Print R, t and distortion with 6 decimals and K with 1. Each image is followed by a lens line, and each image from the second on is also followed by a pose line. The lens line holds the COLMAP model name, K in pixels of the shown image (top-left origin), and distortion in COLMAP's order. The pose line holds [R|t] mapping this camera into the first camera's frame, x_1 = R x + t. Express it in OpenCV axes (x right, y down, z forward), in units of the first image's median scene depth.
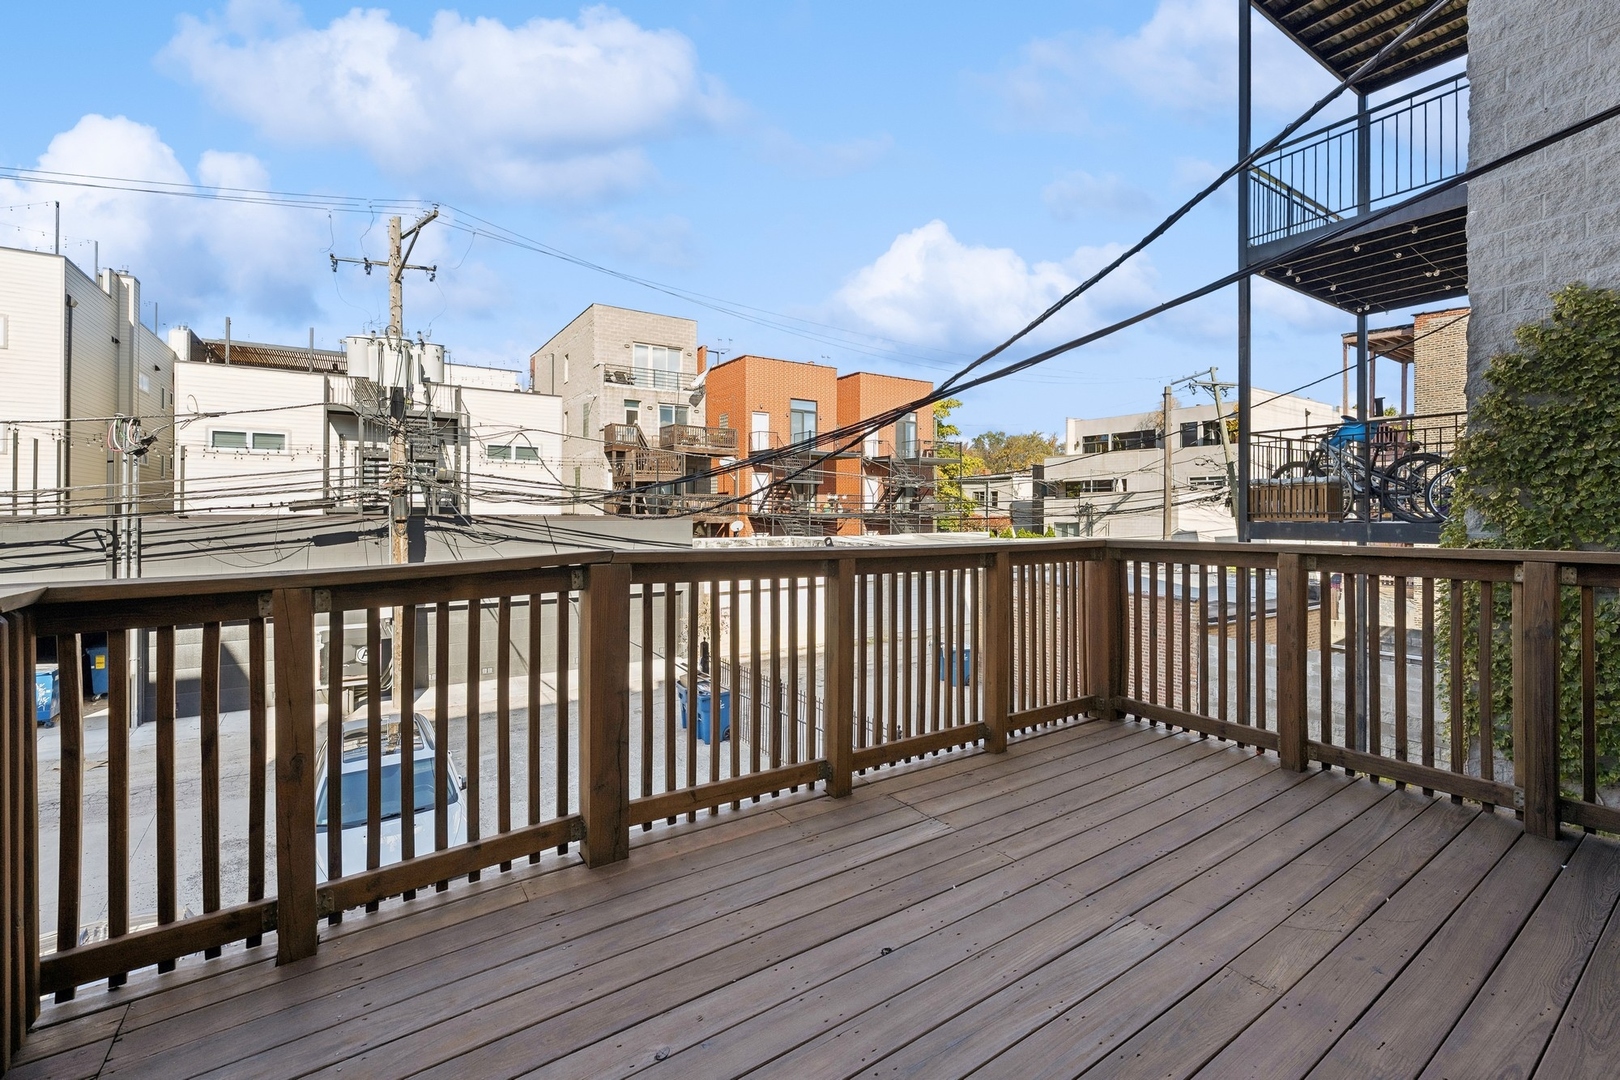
lens RADIAL K [[691.1, 0, 815.4], [0, 691.1, 491.7], [0, 0, 1]] dist [0.012675, -0.000147]
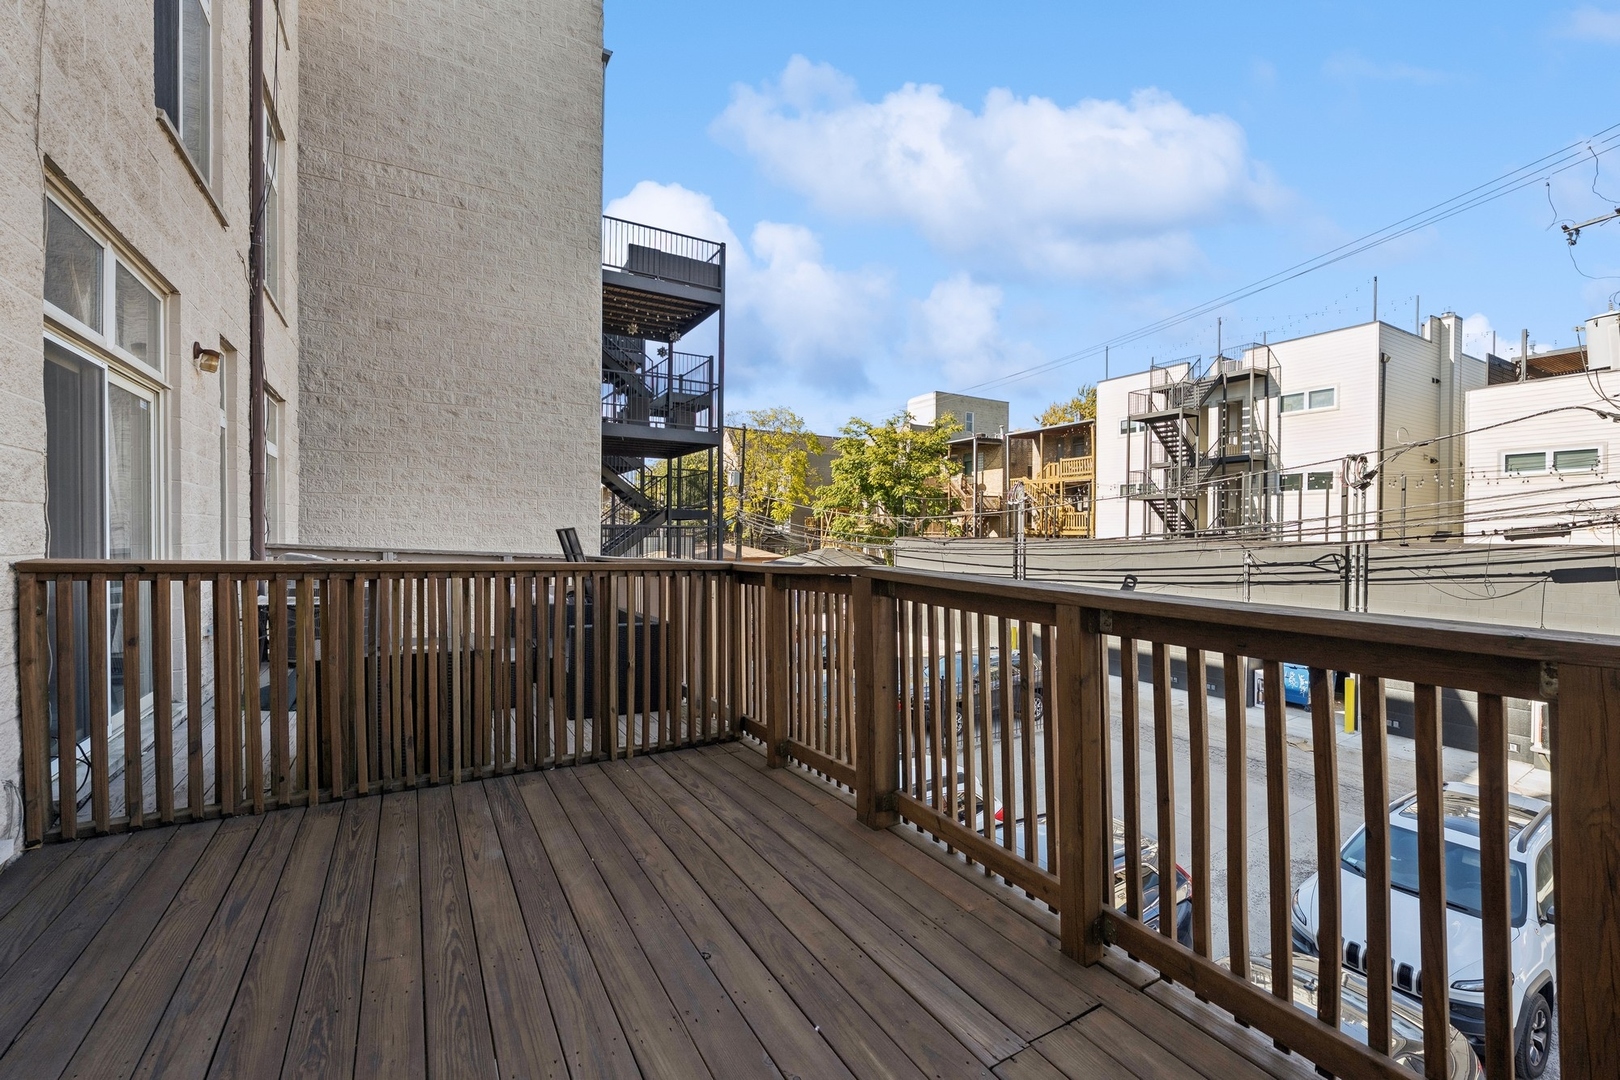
lens RADIAL K [[661.3, 0, 800.3], [0, 661.3, 533.4], [0, 0, 1]] dist [0.004005, -0.001759]
pose [[-0.071300, -0.002872, -0.997451, 0.154883], [0.019715, 0.999796, -0.004288, 0.005574], [0.997260, -0.019971, -0.071228, 0.175188]]
